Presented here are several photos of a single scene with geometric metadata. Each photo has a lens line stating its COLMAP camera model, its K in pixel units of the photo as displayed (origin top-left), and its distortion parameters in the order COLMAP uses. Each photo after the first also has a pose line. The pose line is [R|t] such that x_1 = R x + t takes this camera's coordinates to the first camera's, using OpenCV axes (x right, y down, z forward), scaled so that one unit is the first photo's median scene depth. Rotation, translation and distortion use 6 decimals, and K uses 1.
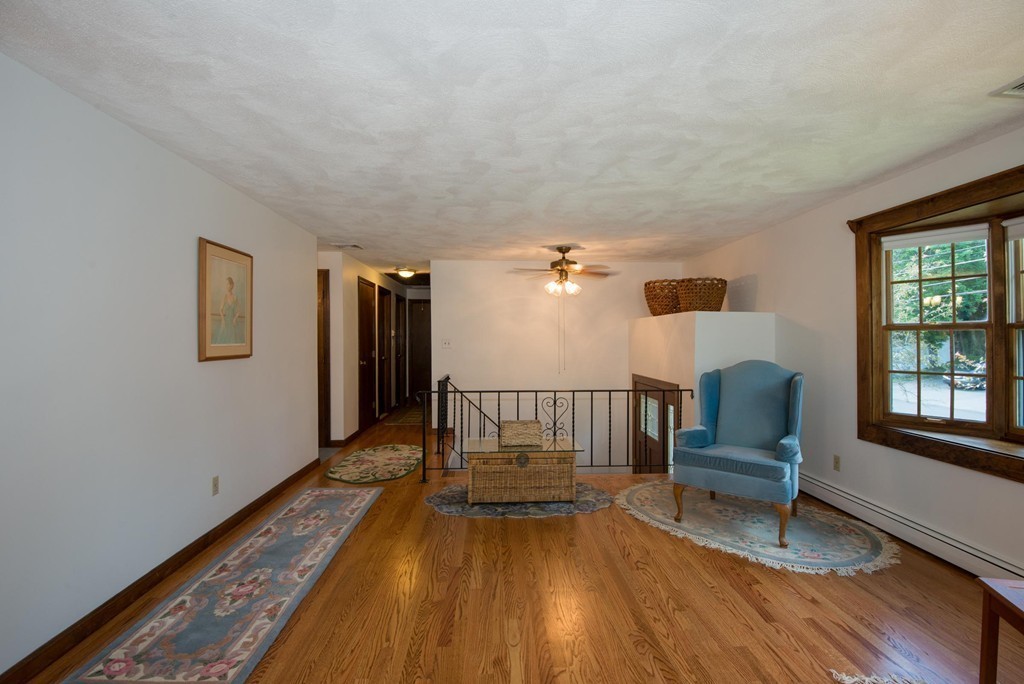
lens RADIAL K [[473.8, 0, 511.0], [0, 473.8, 334.1], [0, 0, 1]] dist [-0.001110, -0.022580]
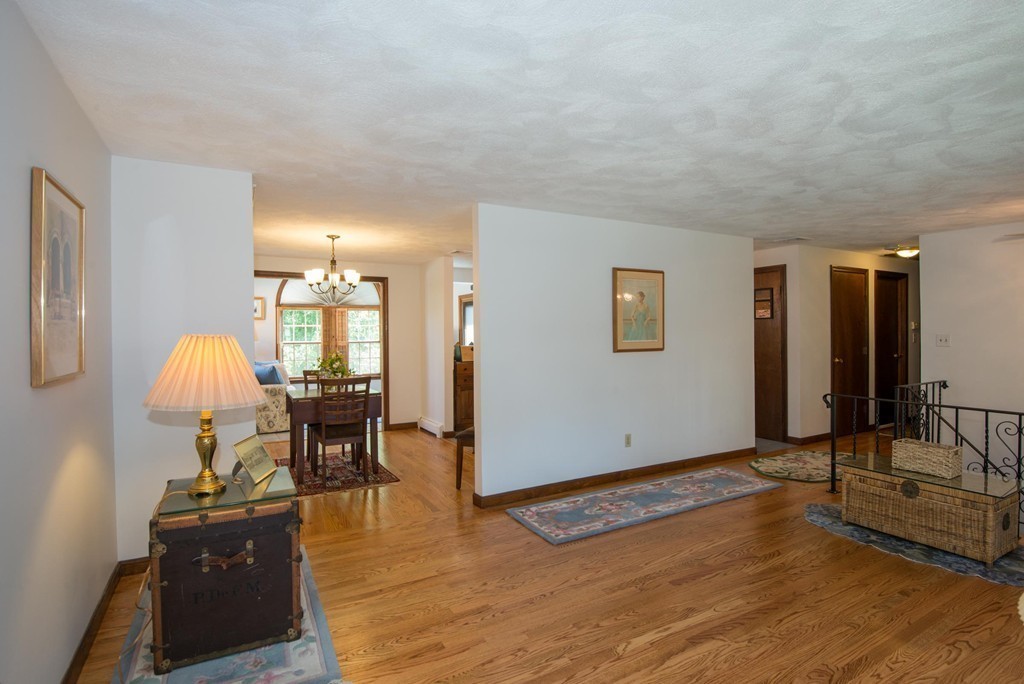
lens RADIAL K [[509.9, 0, 514.1], [0, 509.9, 334.8], [0, 0, 1]] dist [0.000732, -0.014133]
pose [[0.449569, 0.008215, -0.893208, 0.519700], [0.012693, 0.999798, 0.015584, -0.021489], [0.893155, -0.018343, 0.449374, 0.009636]]
